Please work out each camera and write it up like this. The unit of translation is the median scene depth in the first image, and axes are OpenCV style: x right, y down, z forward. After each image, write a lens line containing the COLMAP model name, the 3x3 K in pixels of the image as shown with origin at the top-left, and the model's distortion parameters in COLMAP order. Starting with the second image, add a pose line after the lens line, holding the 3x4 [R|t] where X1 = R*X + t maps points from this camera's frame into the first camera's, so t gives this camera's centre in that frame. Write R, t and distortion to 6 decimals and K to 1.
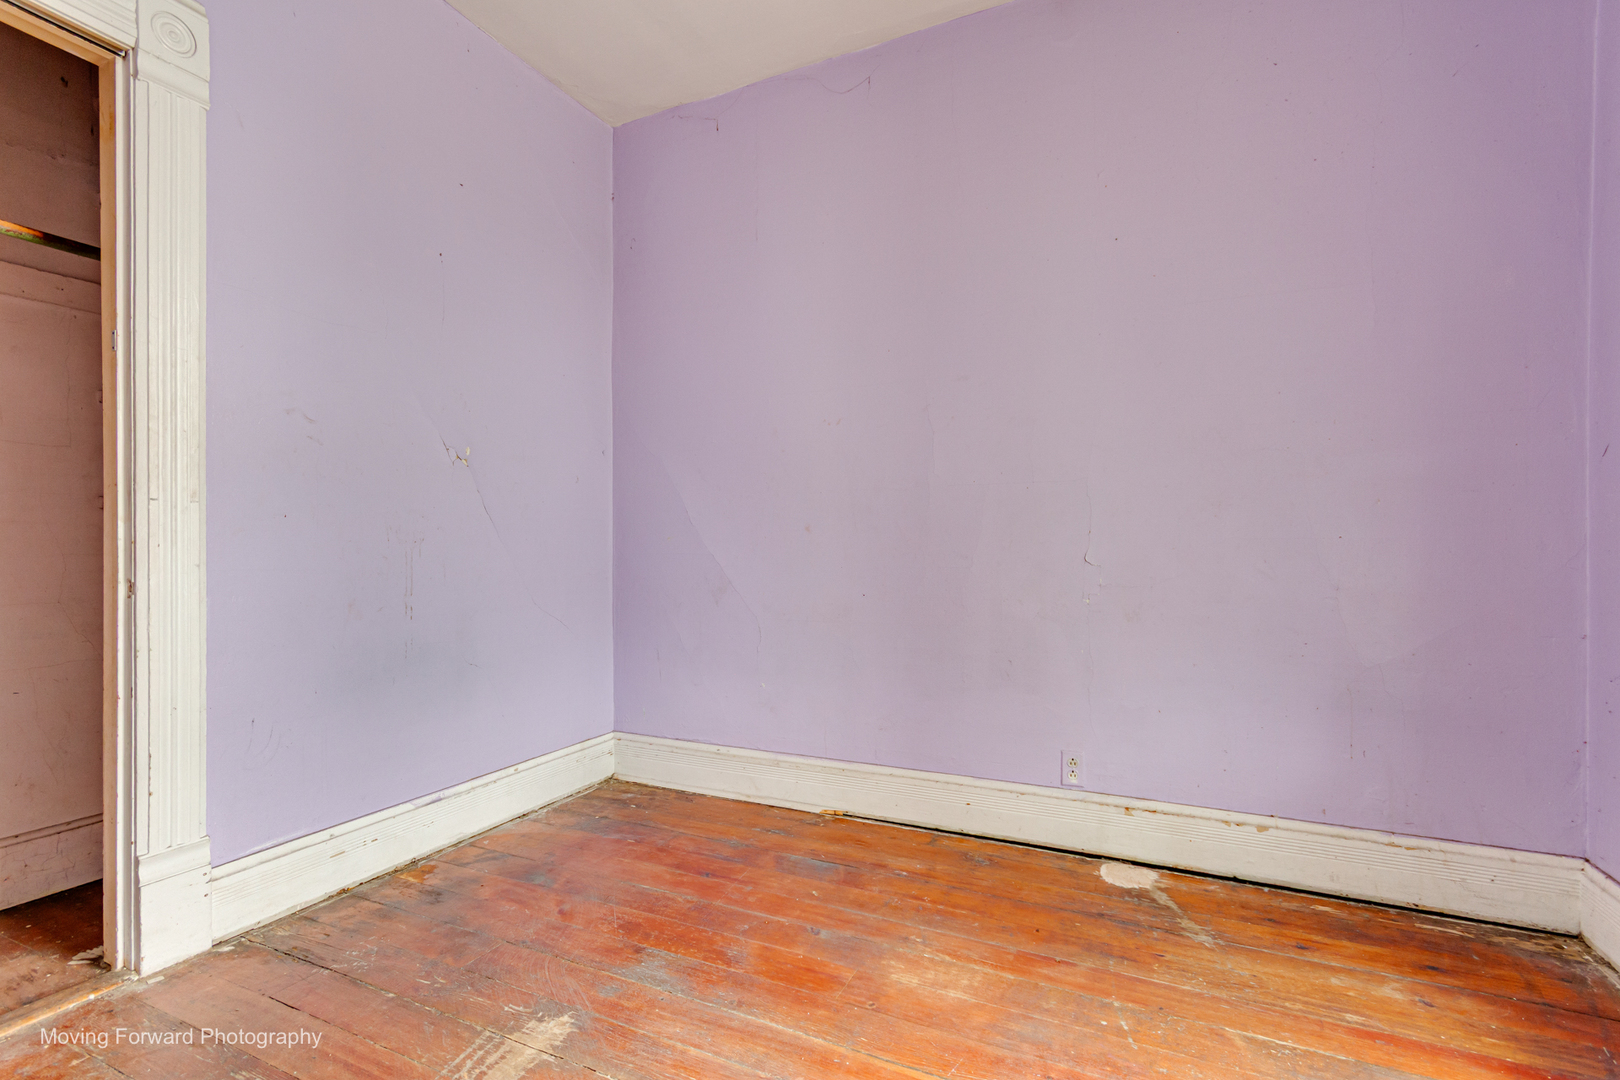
lens RADIAL K [[754.0, 0, 808.1], [0, 754.0, 549.3], [0, 0, 1]] dist [0.007633, -0.000936]
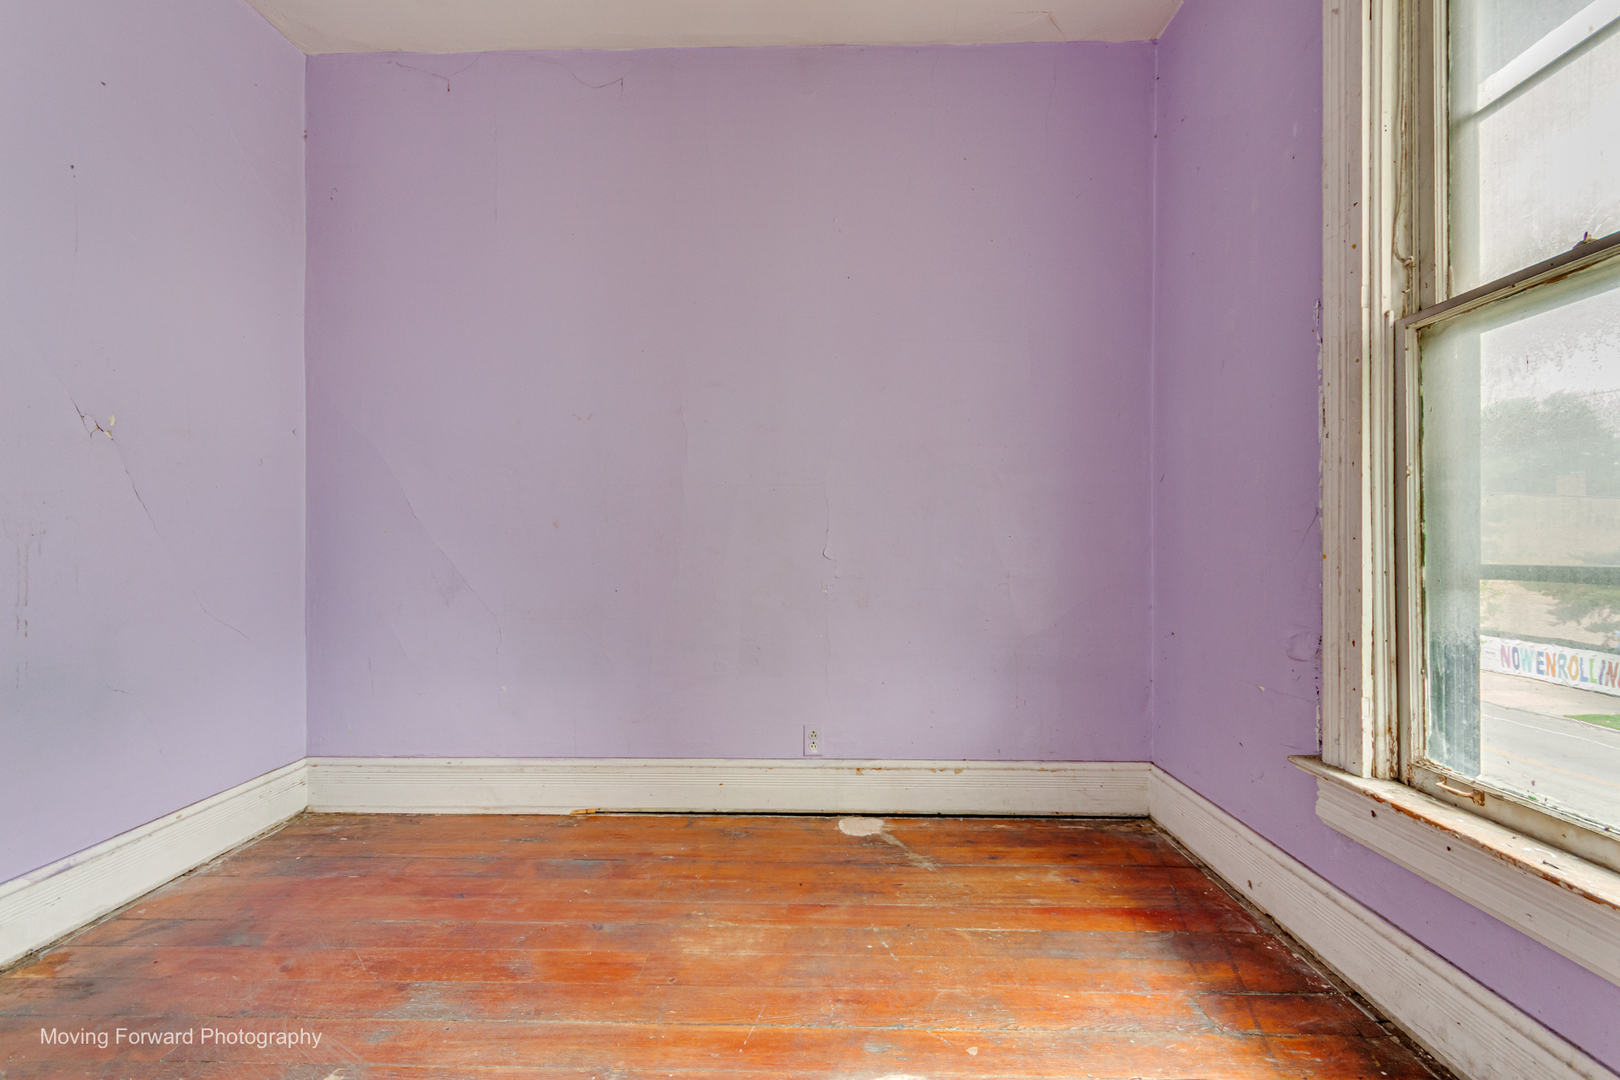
lens RADIAL K [[754.0, 0, 809.6], [0, 754.0, 537.9], [0, 0, 1]] dist [0.007633, -0.000936]
pose [[0.910189, 0.005203, 0.414160, -0.145547], [-0.002041, 0.999965, -0.008078, -0.003004], [-0.414188, 0.006507, 0.910168, -0.031525]]
